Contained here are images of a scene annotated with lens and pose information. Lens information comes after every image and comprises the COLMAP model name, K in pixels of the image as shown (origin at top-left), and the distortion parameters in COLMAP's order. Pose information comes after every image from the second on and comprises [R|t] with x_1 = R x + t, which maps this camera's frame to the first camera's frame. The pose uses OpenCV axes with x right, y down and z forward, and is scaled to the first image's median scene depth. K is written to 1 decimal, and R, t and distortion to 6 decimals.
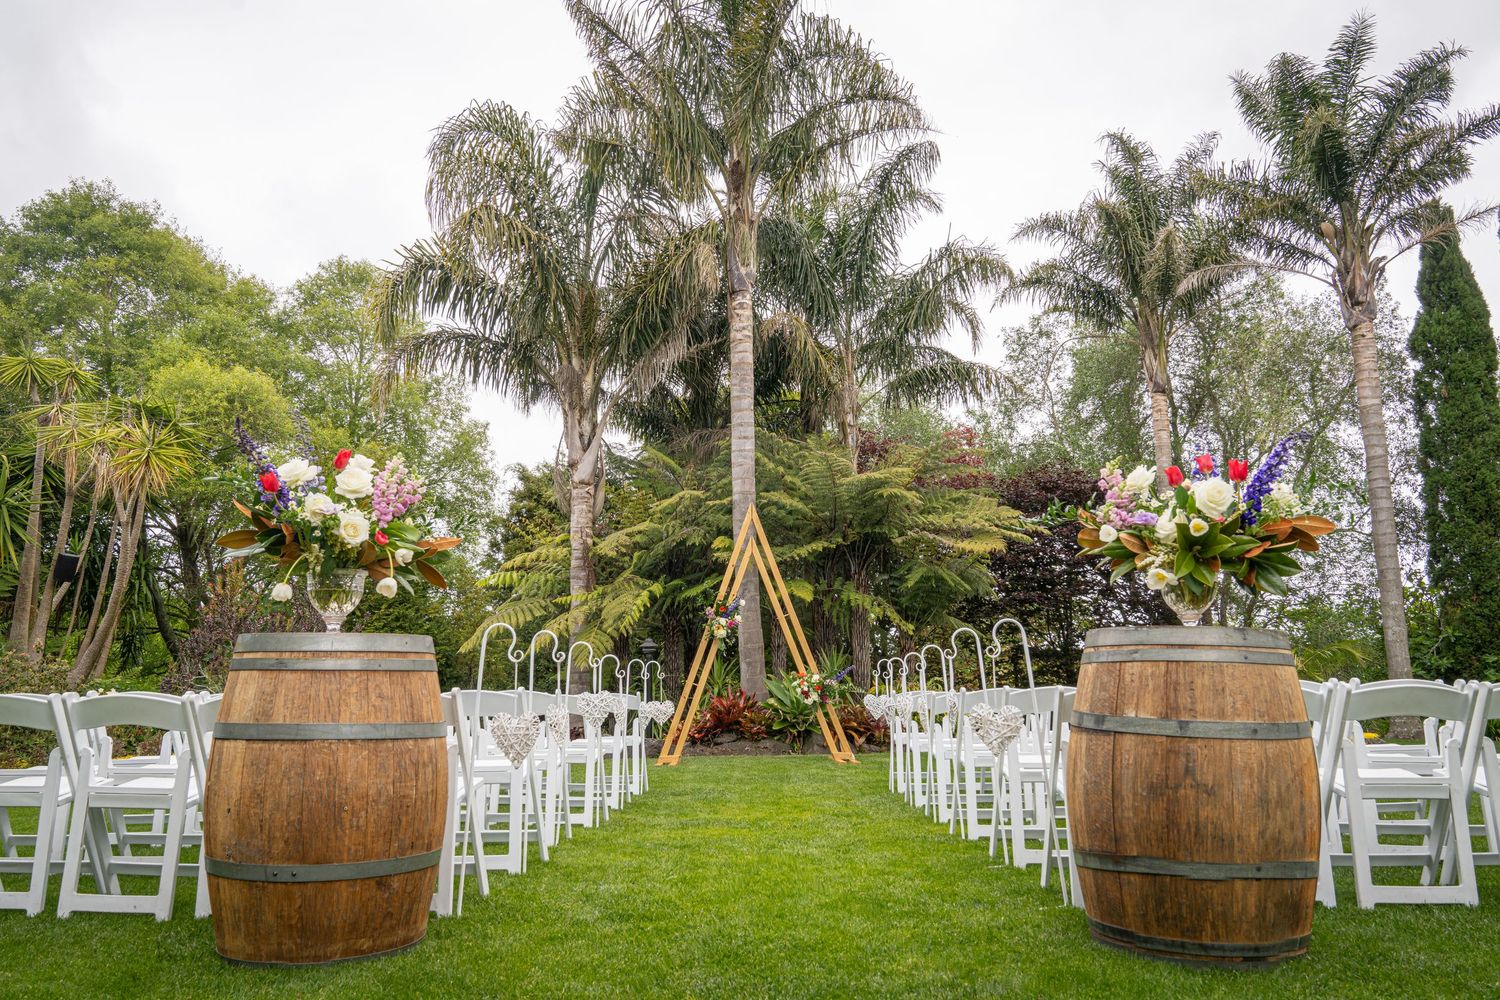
lens RADIAL K [[1105.0, 0, 747.2], [0, 1105.0, 521.6], [0, 0, 1]] dist [-0.020010, 0.003316]
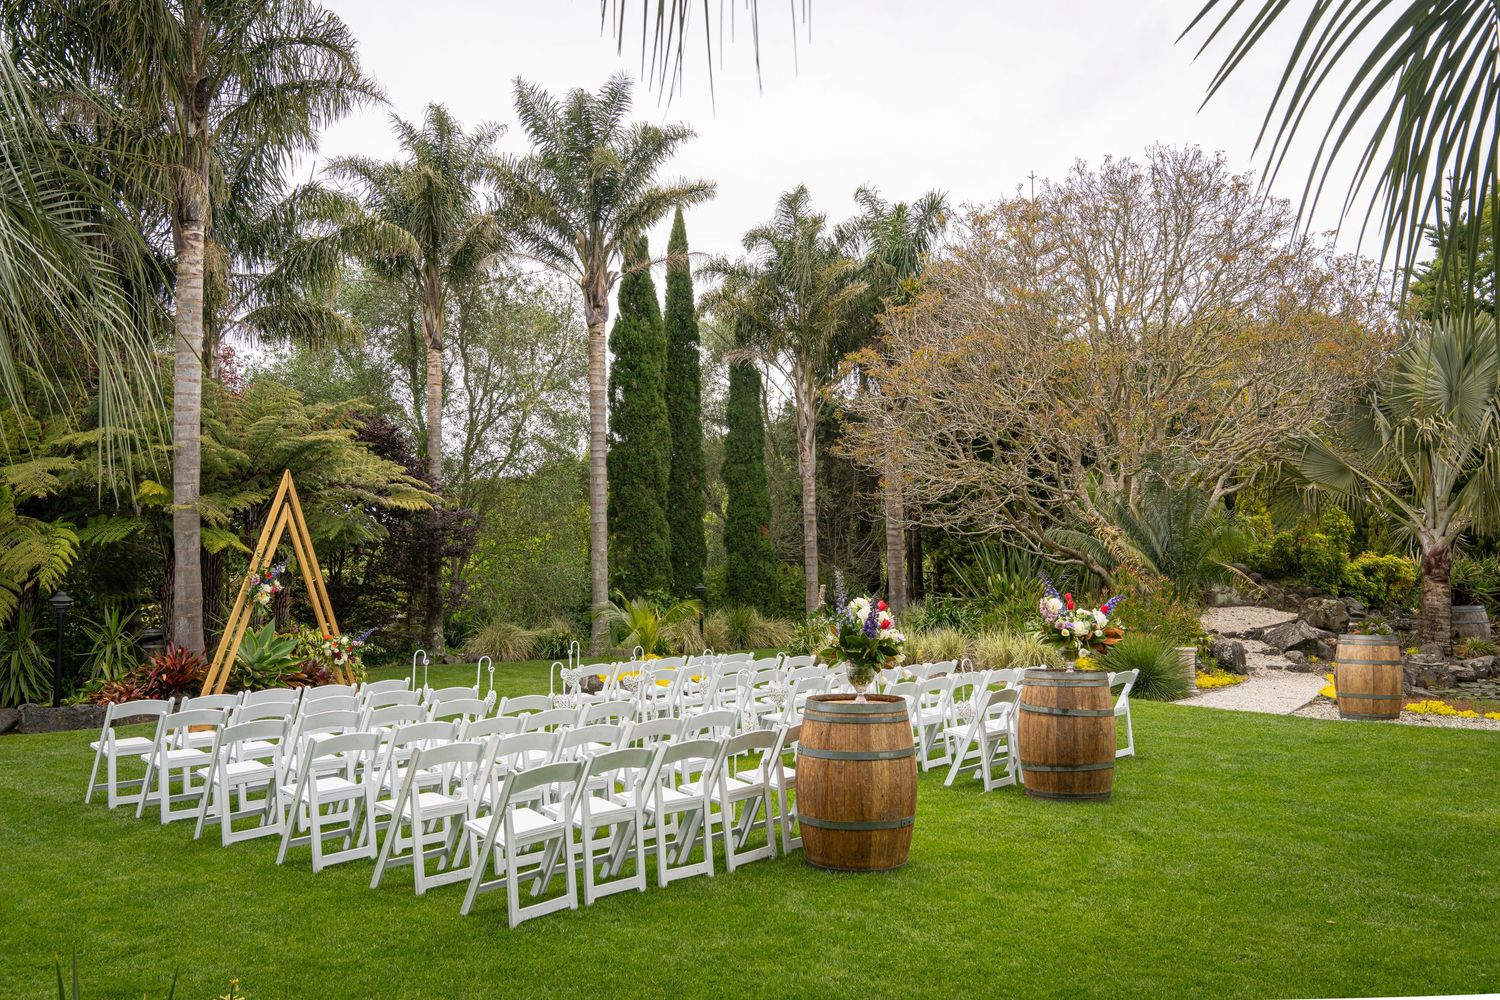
lens RADIAL K [[1203.1, 0, 750.0], [0, 1203.1, 500.0], [0, 0, 1]] dist [-0.045089, 0.000361]
pose [[0.640542, 0.047295, 0.766465, -0.447929], [-0.113584, 0.992958, 0.033652, -0.059978], [-0.759477, -0.108613, 0.641403, -0.021725]]
